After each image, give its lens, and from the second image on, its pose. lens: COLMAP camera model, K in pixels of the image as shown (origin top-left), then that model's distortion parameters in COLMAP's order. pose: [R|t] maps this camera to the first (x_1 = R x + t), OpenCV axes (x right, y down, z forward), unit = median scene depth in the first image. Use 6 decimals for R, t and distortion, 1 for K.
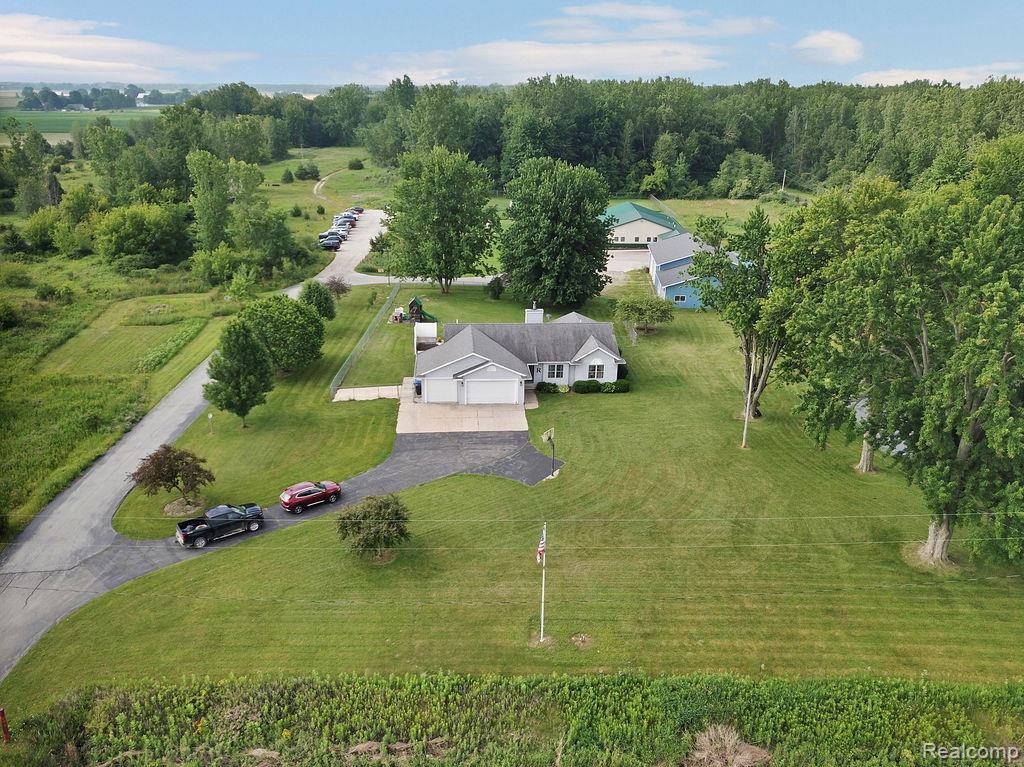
lens RADIAL K [[788.9, 0, 505.9], [0, 788.9, 377.9], [0, 0, 1]] dist [0.013529, -0.002234]
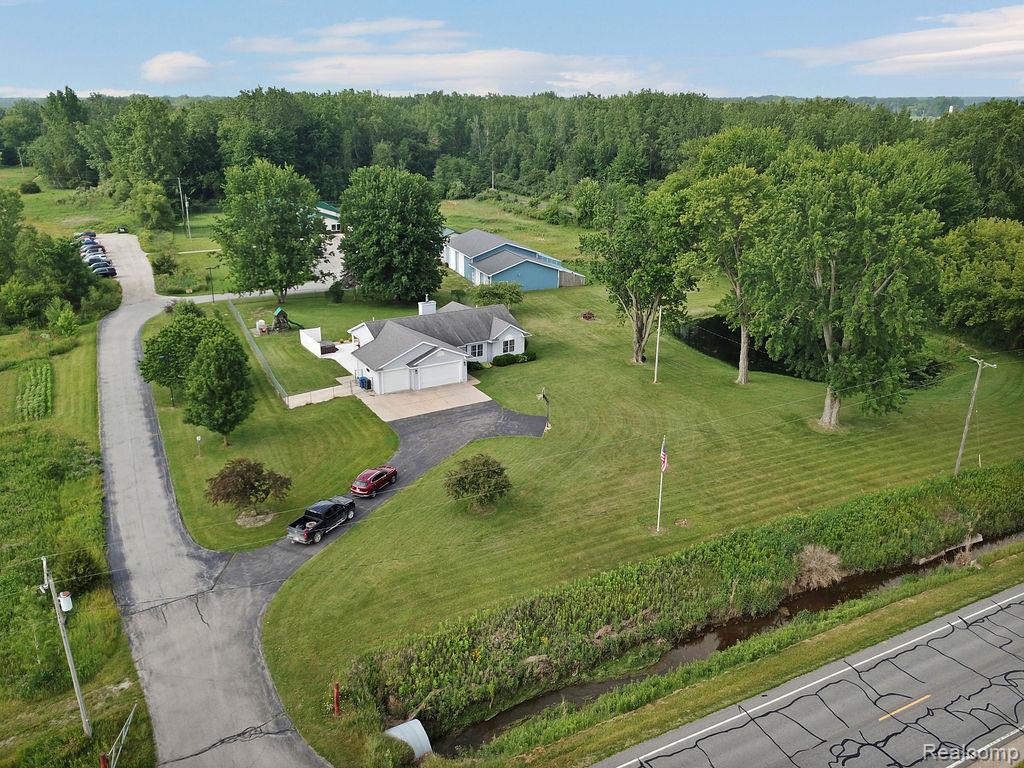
lens RADIAL K [[776.5, 0, 506.2], [0, 776.5, 384.0], [0, 0, 1]] dist [0.008924, -0.001049]
pose [[0.897900, -0.158378, 0.410722, -0.269153], [0.158384, 0.986783, 0.034260, 0.005580], [-0.410719, 0.034289, 0.911117, -0.024148]]
